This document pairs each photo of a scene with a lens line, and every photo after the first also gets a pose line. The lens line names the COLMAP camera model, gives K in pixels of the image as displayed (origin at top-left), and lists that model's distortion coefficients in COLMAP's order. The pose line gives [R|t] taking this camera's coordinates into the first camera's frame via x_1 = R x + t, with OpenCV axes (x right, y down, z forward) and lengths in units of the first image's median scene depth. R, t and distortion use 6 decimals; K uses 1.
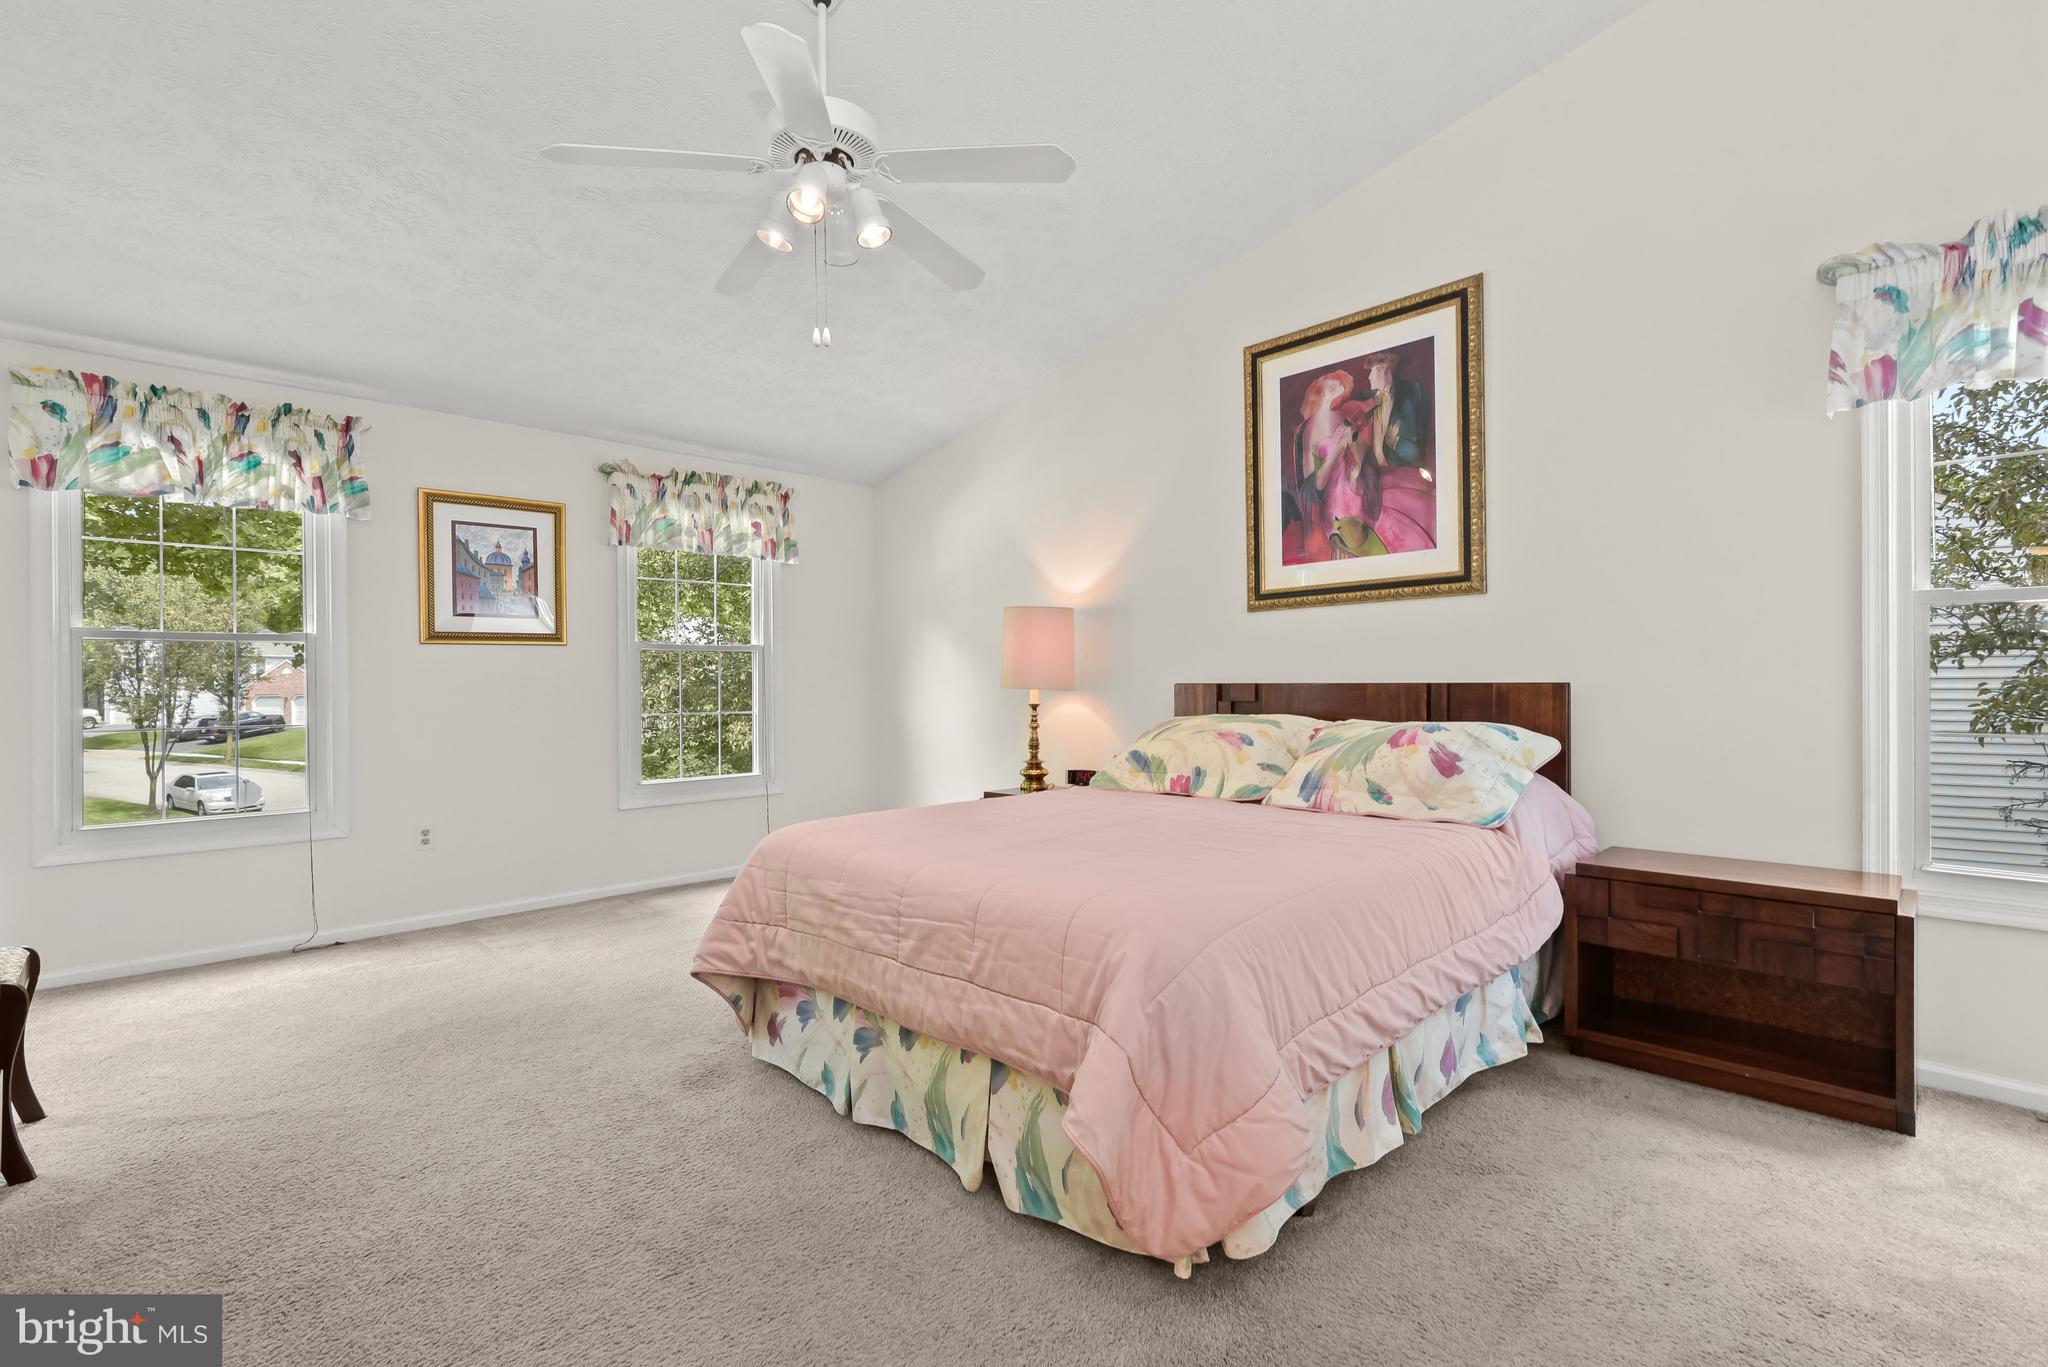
lens RADIAL K [[943.7, 0, 1023.2], [0, 943.7, 677.0], [0, 0, 1]] dist [0.022181, -0.013202]
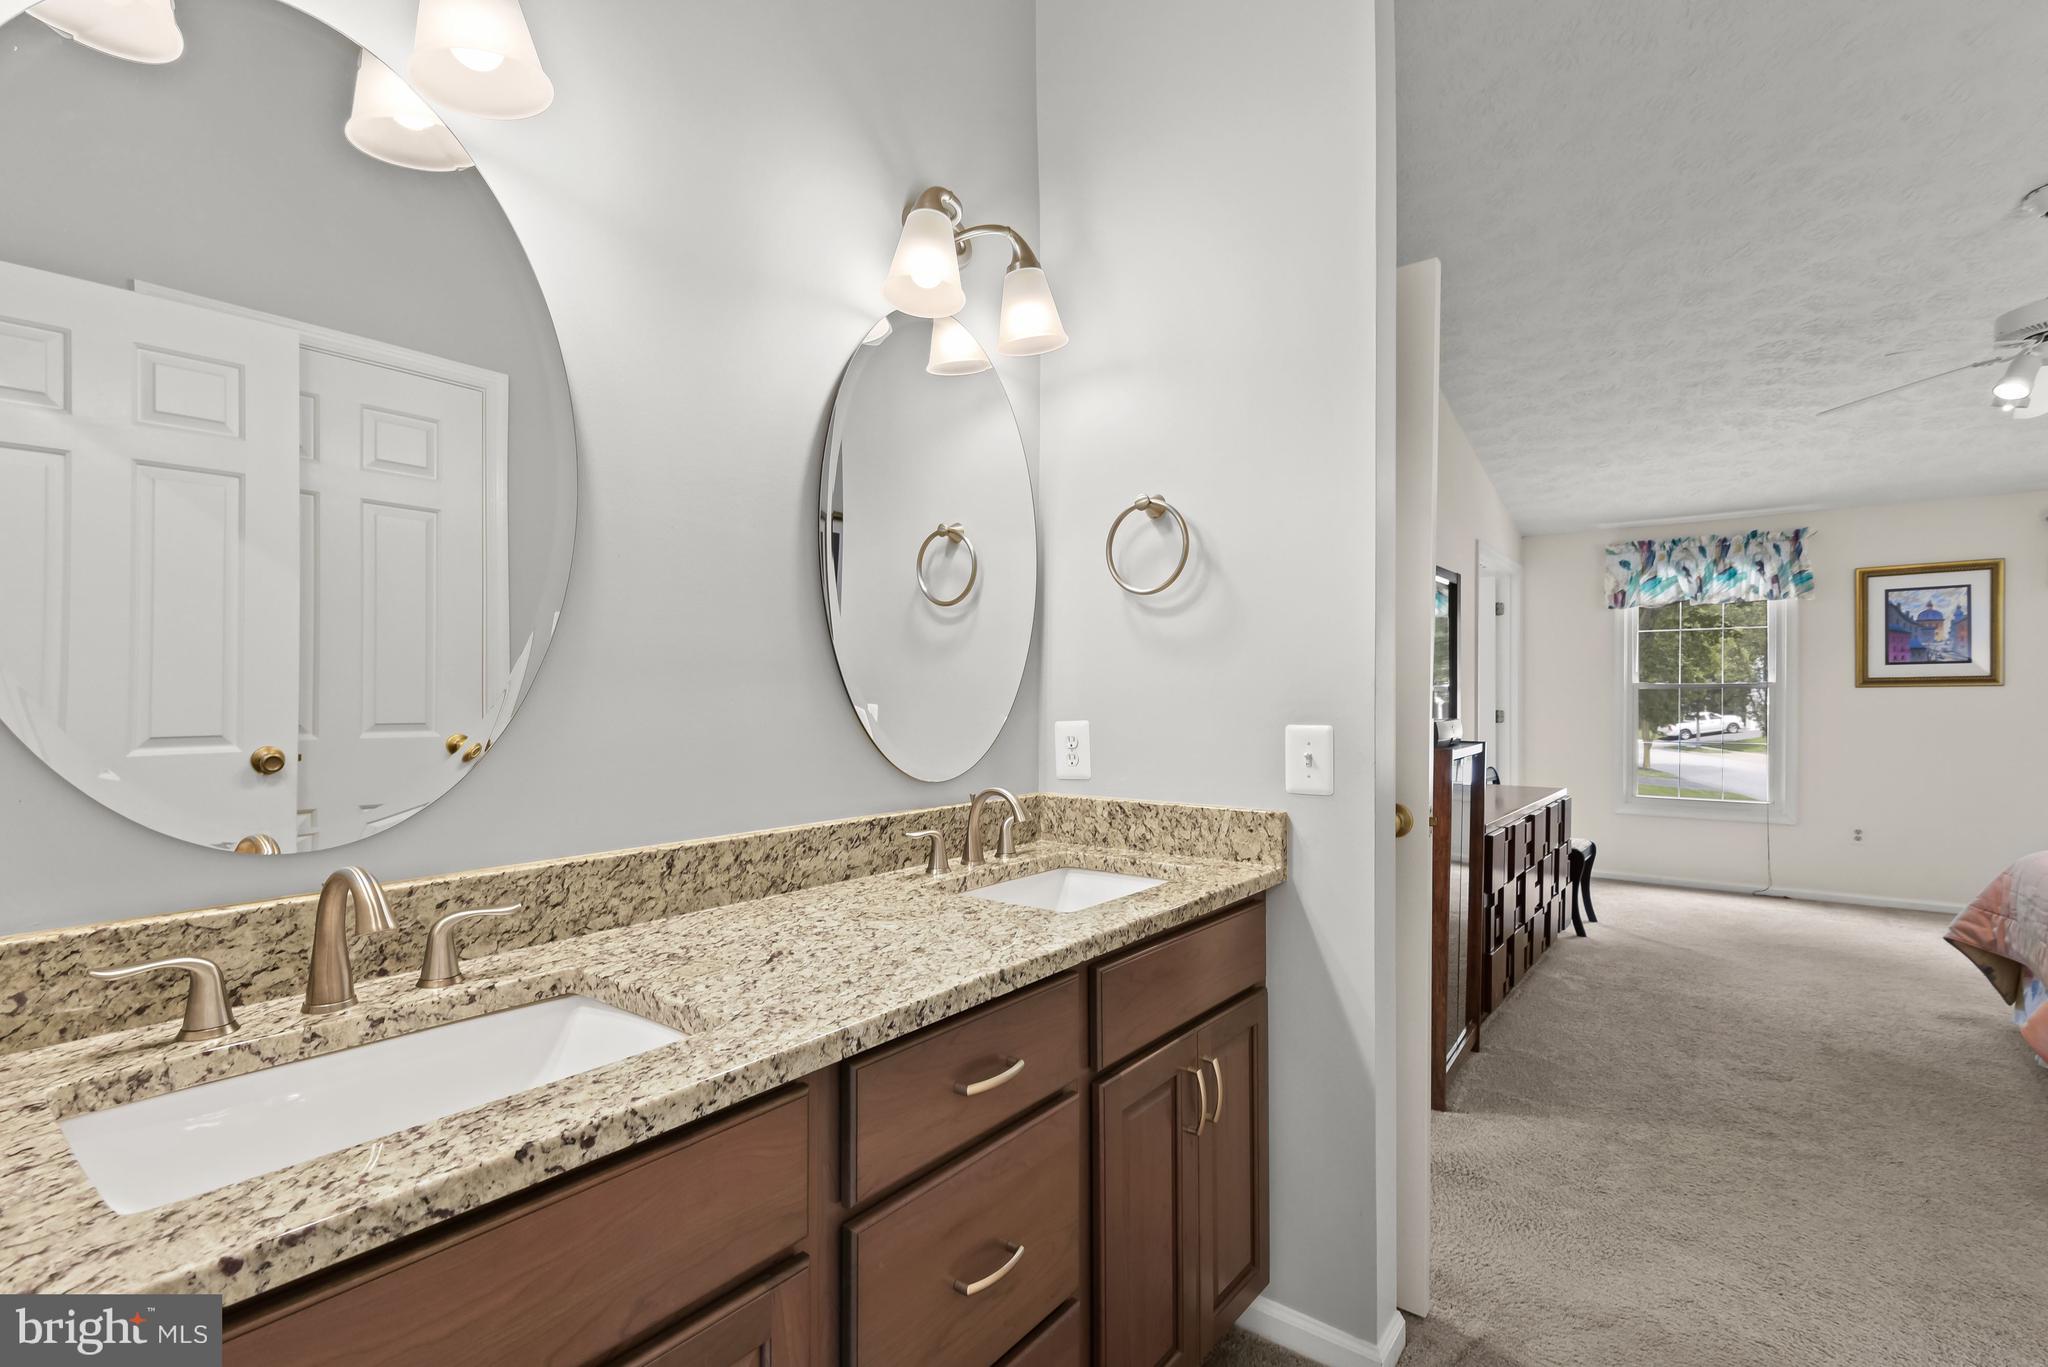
lens RADIAL K [[943.7, 0, 1024.4], [0, 943.7, 704.4], [0, 0, 1]] dist [0.022181, -0.013202]
pose [[0.147043, 0.017832, -0.988969, 0.609639], [0.001208, 0.999834, 0.018207, -0.045103], [0.989129, -0.003872, 0.146997, -0.403178]]
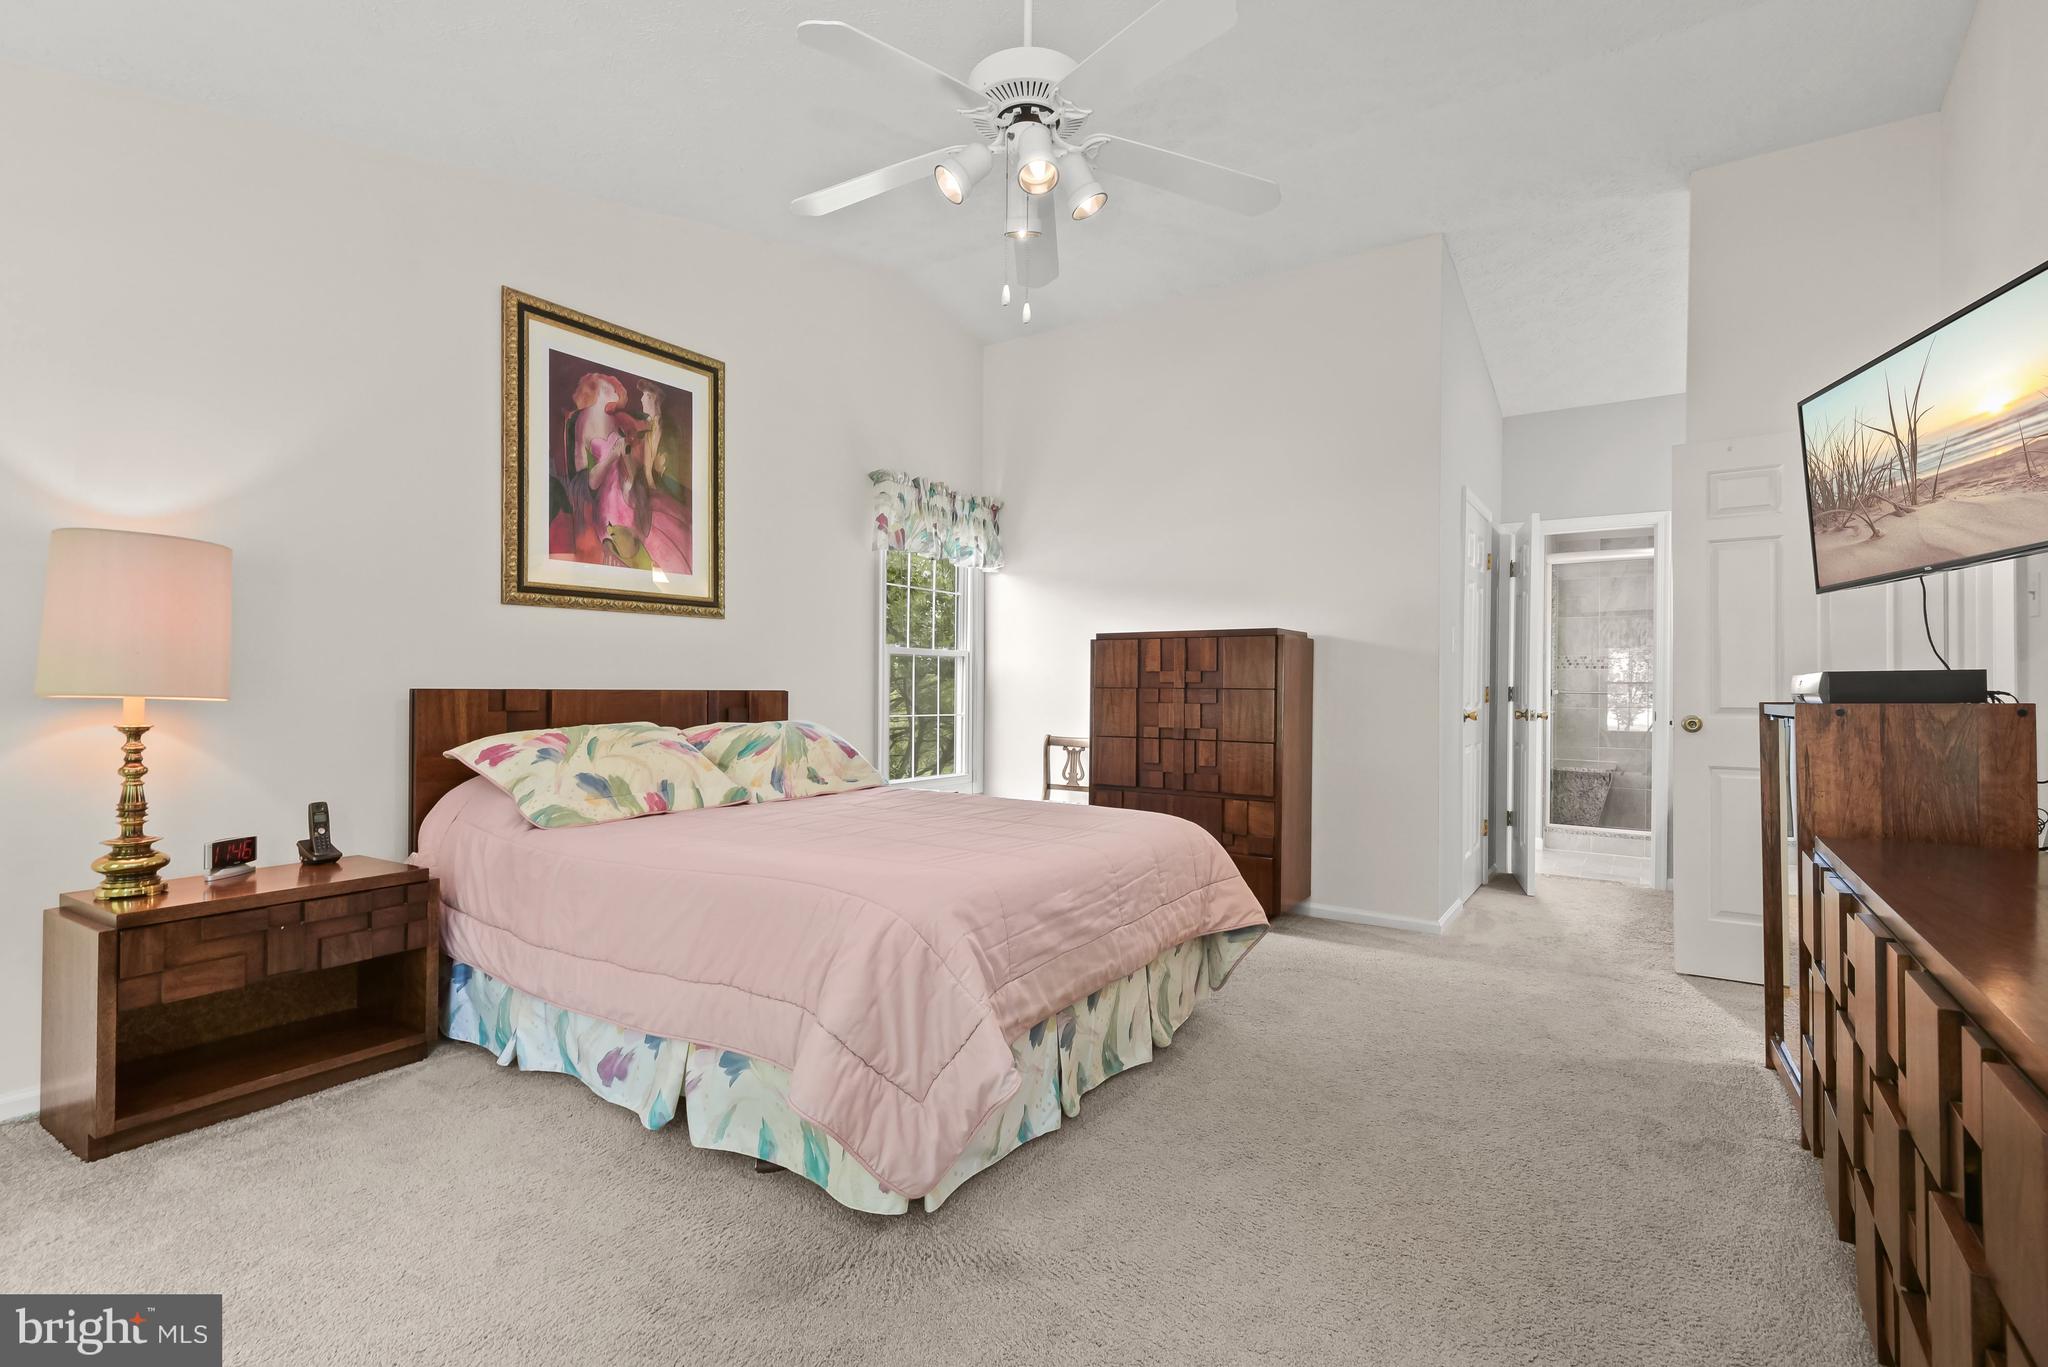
lens RADIAL K [[943.7, 0, 1006.1], [0, 943.7, 672.7], [0, 0, 1]] dist [0.022181, -0.013202]
pose [[-0.206818, 0.020817, 0.978158, -0.780335], [-0.009972, 0.999677, -0.023384, 0.008437], [-0.978329, -0.014591, -0.206543, 0.858267]]
